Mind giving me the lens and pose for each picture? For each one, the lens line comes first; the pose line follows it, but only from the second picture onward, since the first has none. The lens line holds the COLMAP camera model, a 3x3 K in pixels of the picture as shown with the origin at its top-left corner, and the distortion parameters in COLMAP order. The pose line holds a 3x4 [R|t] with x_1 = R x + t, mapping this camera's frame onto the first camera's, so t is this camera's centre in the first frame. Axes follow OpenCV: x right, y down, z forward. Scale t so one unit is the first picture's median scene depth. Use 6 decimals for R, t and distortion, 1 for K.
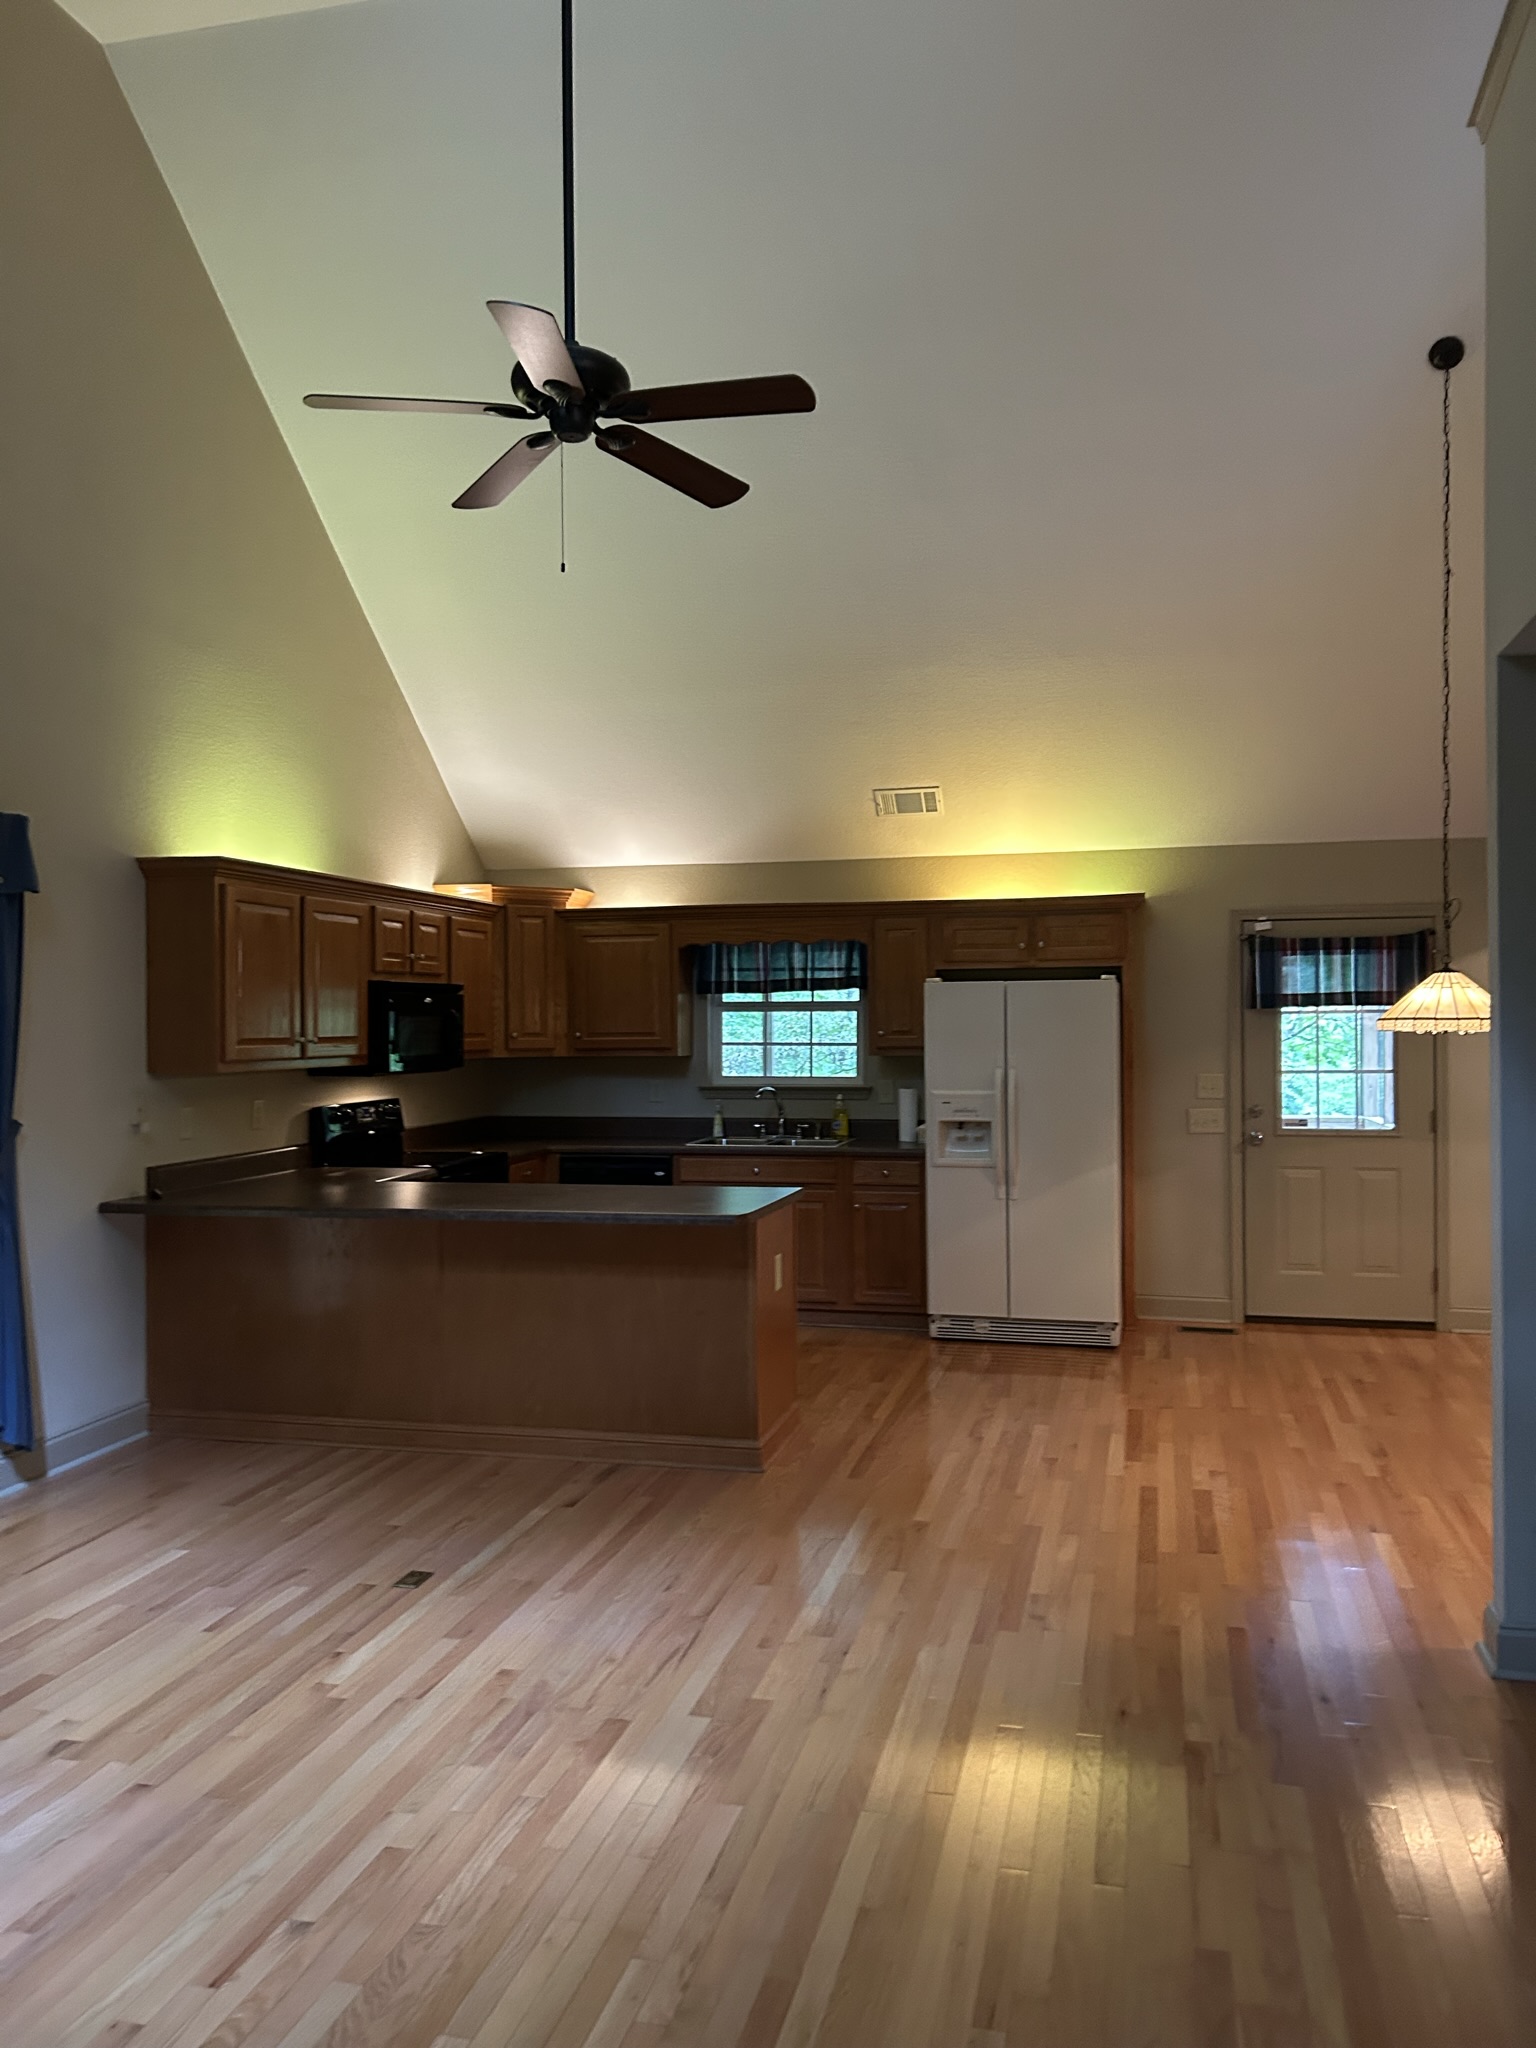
lens RADIAL K [[1543.3, 0, 768.0], [0, 1543.3, 1024.0], [0, 0, 1]] dist [0.033457, -0.009763]
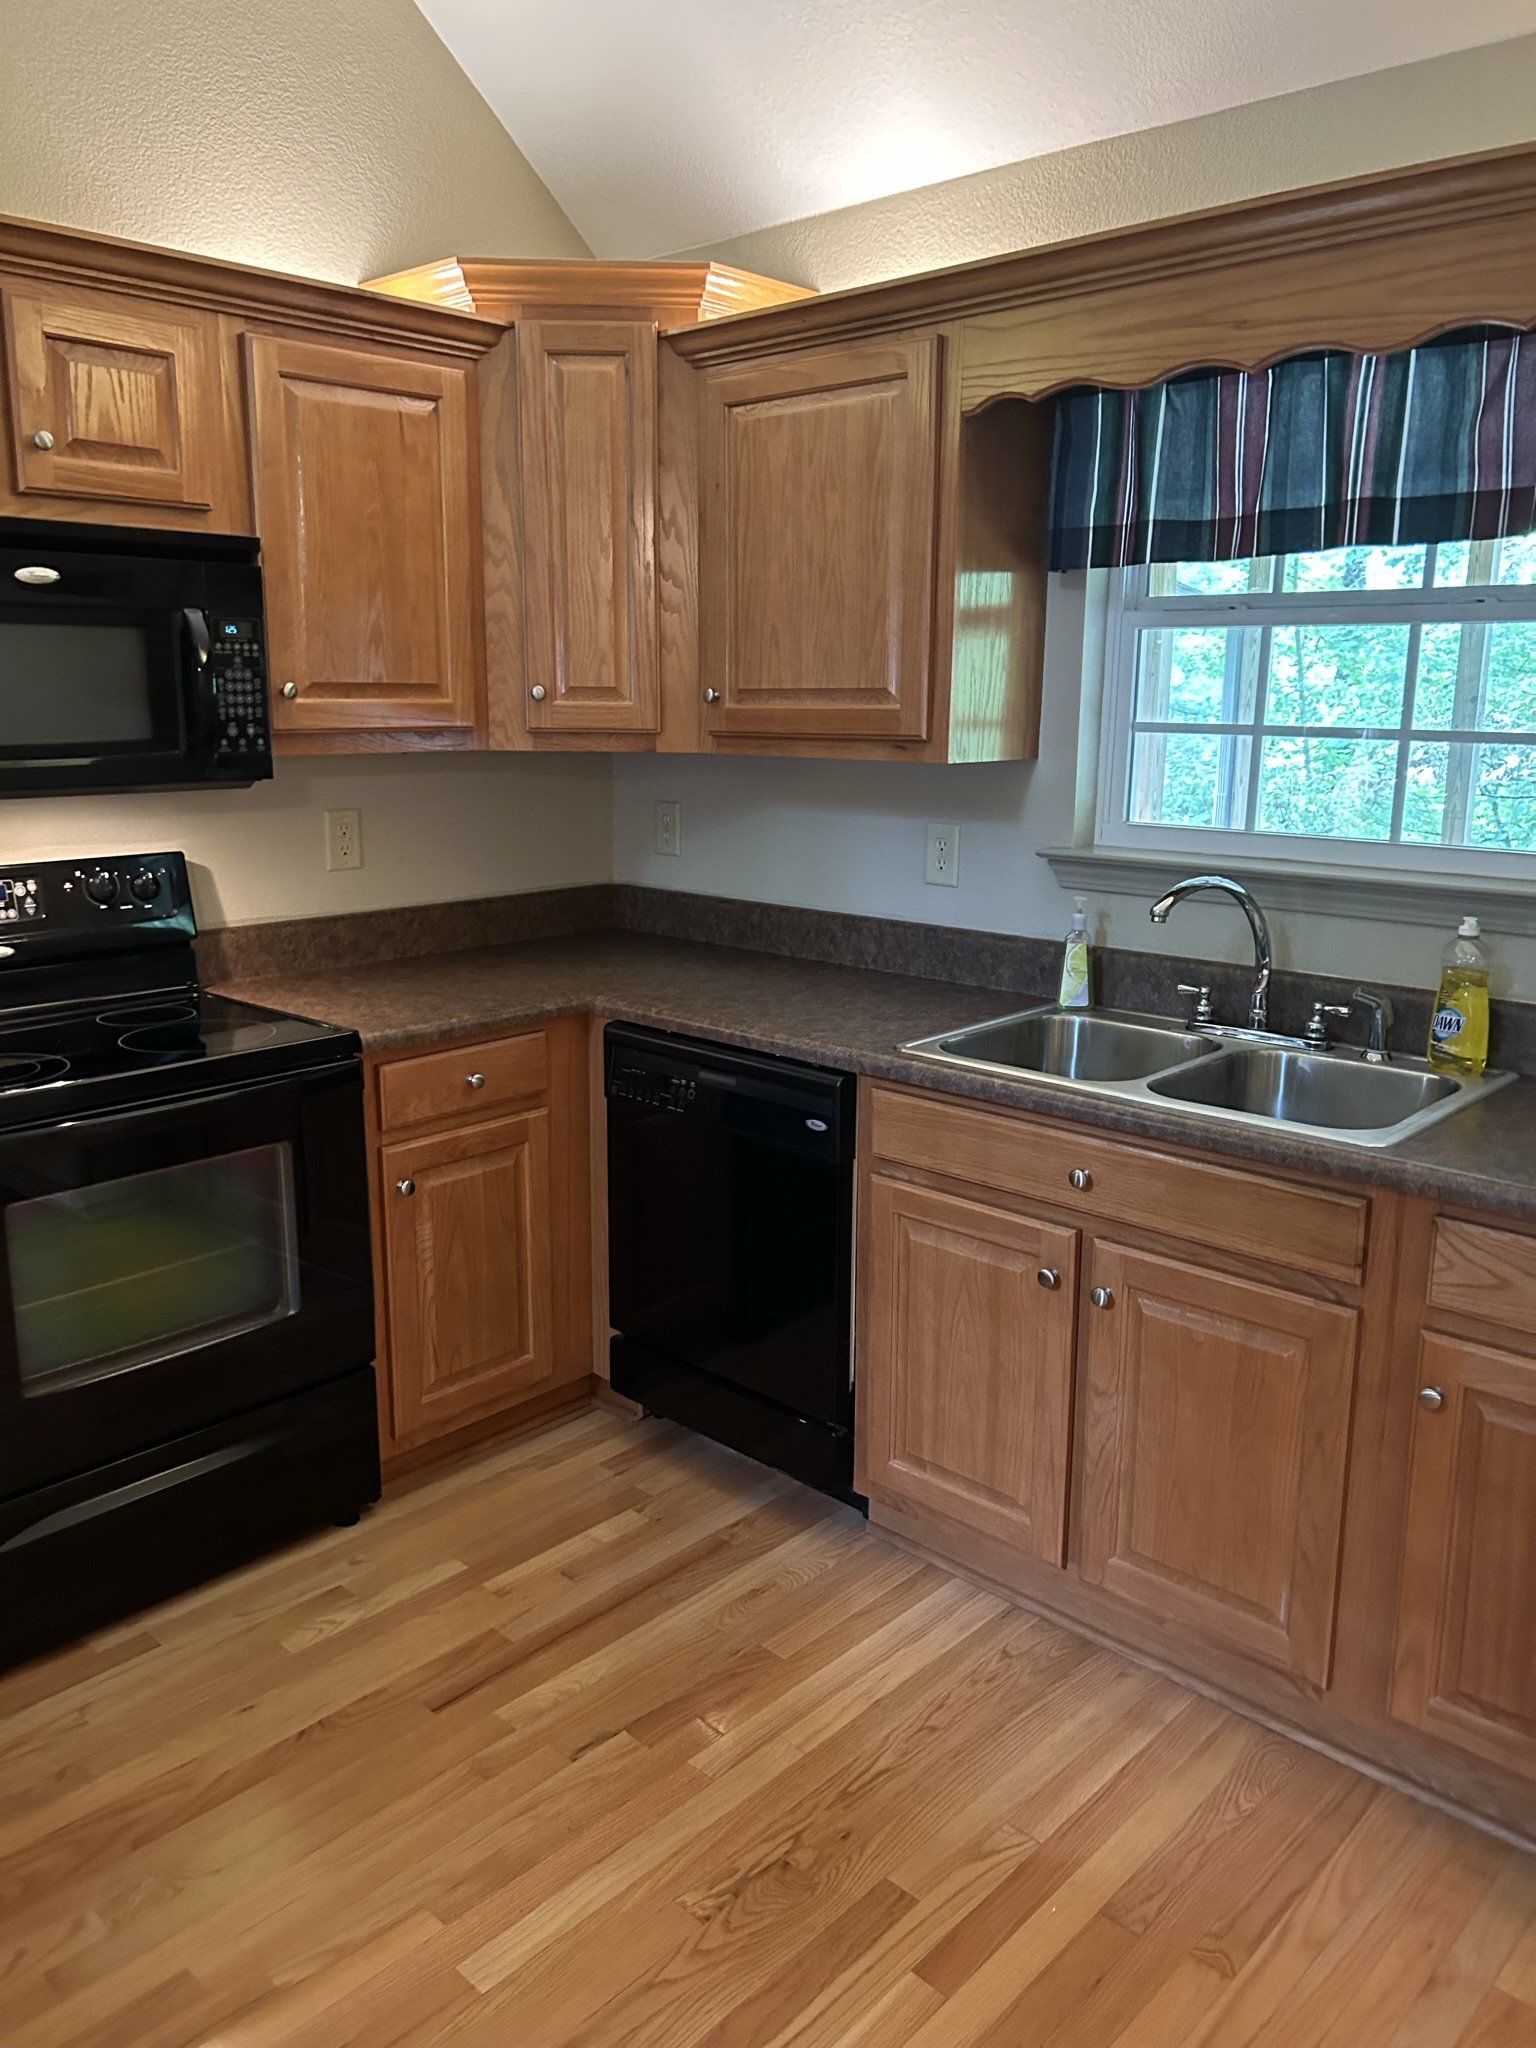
lens RADIAL K [[1543.3, 0, 768.0], [0, 1543.3, 1024.0], [0, 0, 1]] dist [0.033457, -0.009763]
pose [[0.874605, 0.113551, -0.471352, 0.073749], [-0.011637, 0.976824, 0.213729, 0.005158], [0.484697, -0.181444, 0.855656, 0.716916]]
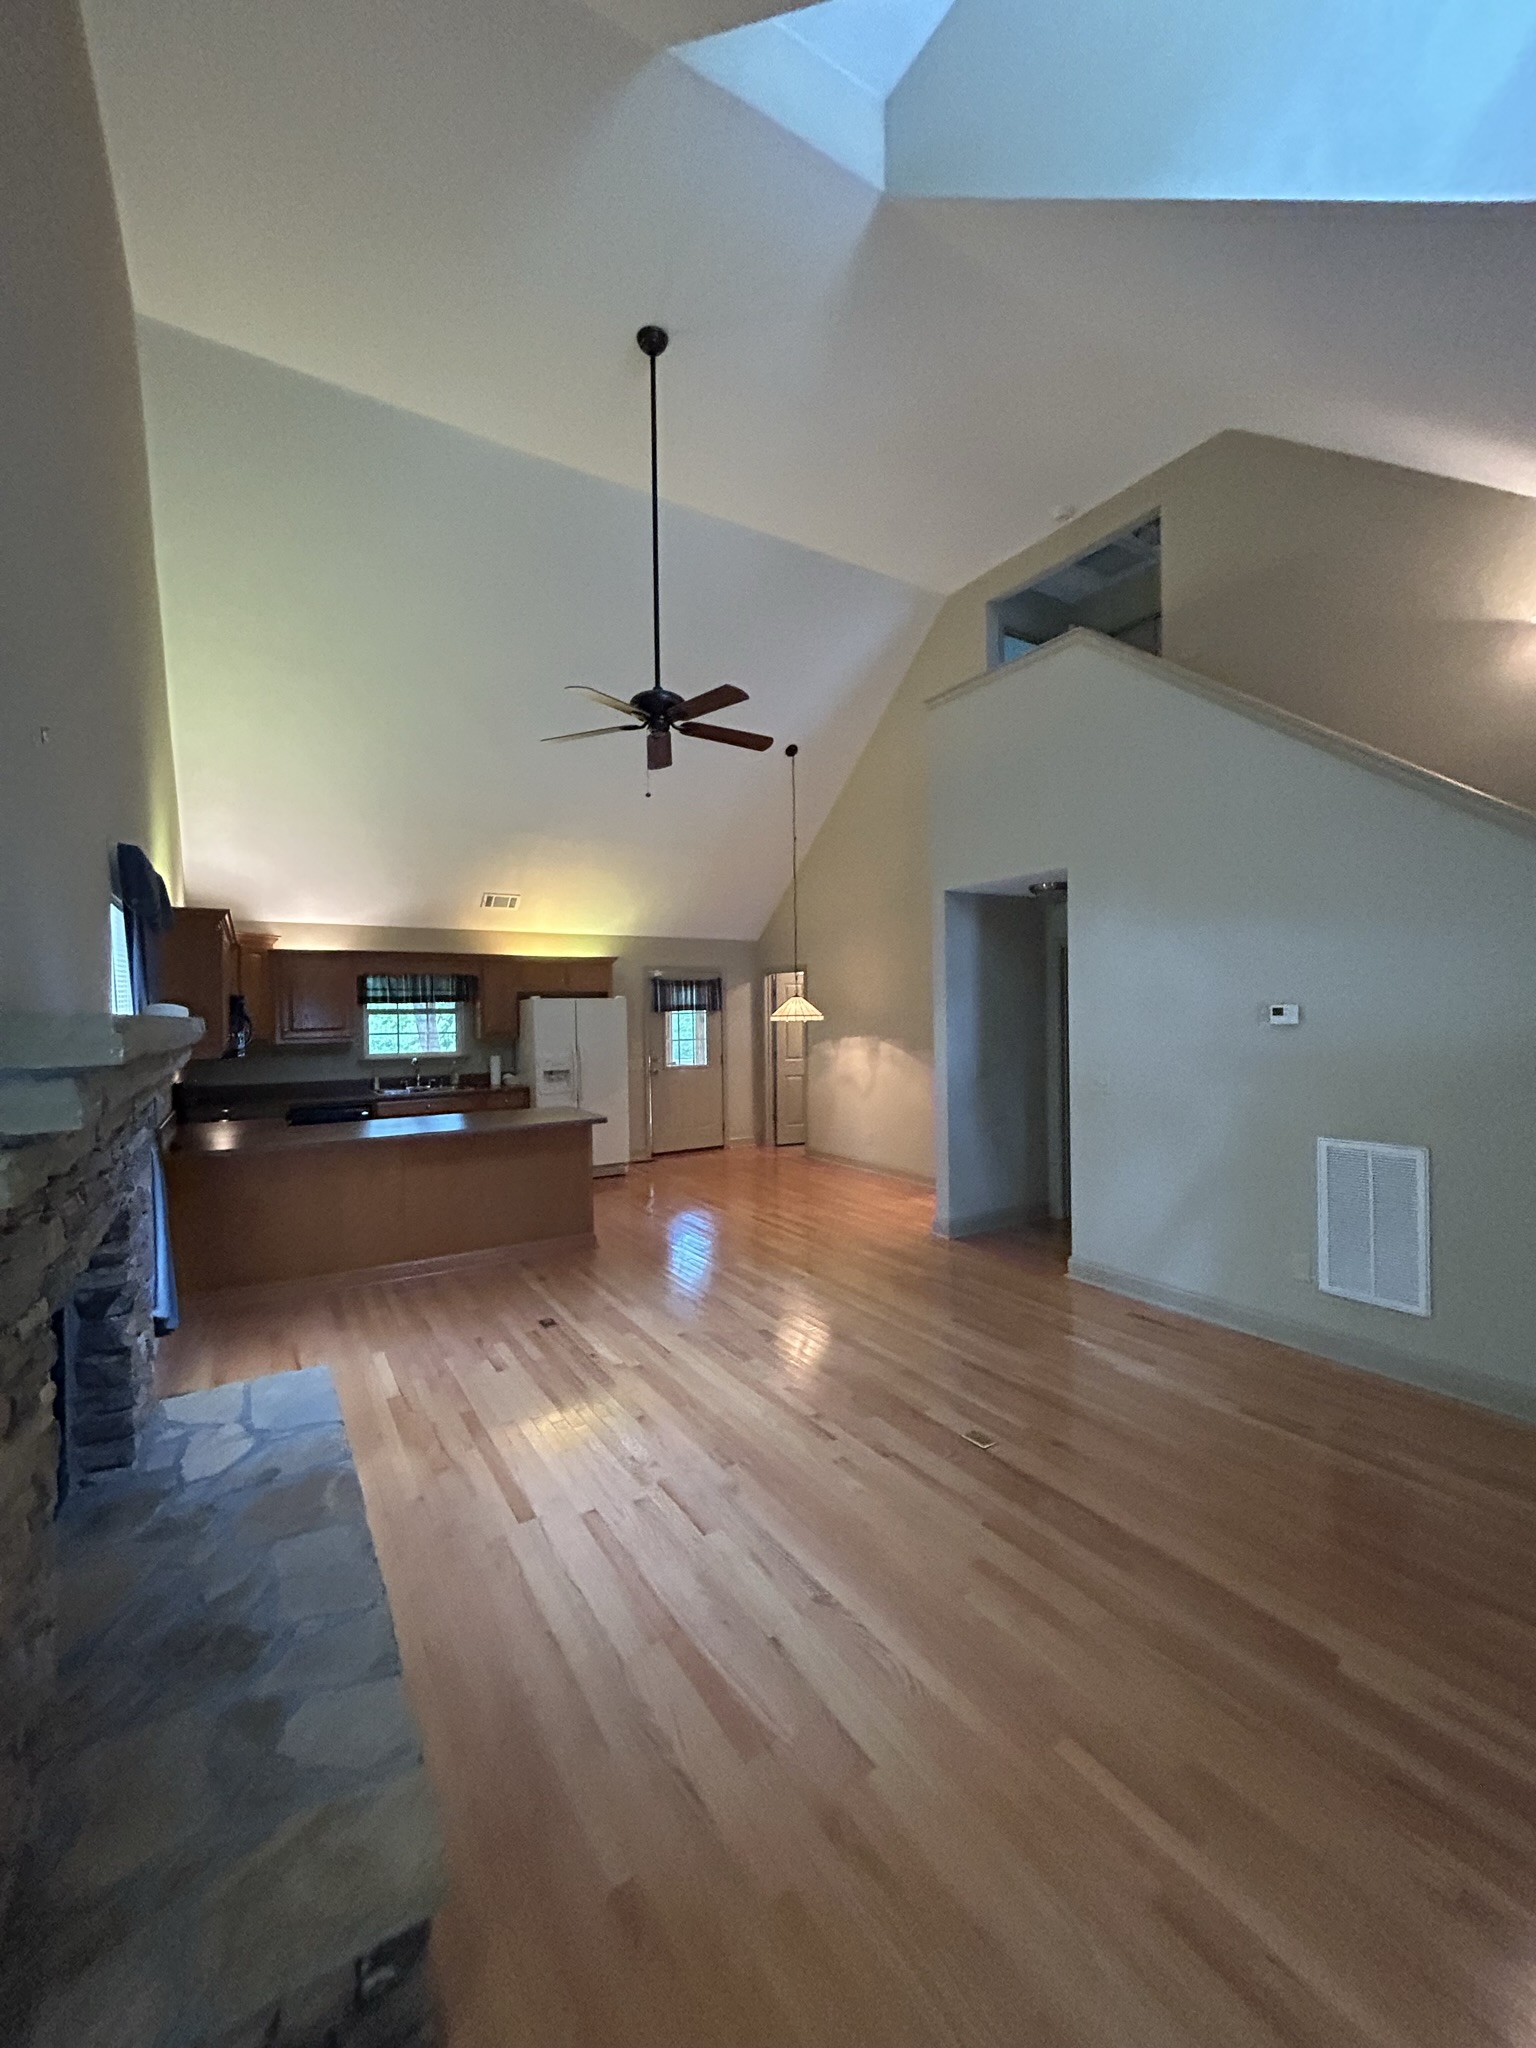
lens RADIAL K [[833.0, 0, 778.0], [0, 833.0, 1020.9], [0, 0, 1]] dist [-0.022341, -0.000024]
pose [[0.689616, -0.010106, 0.724104, -0.407936], [0.009850, 0.999941, 0.004575, -0.001468], [-0.724108, 0.003977, 0.689675, 0.067516]]
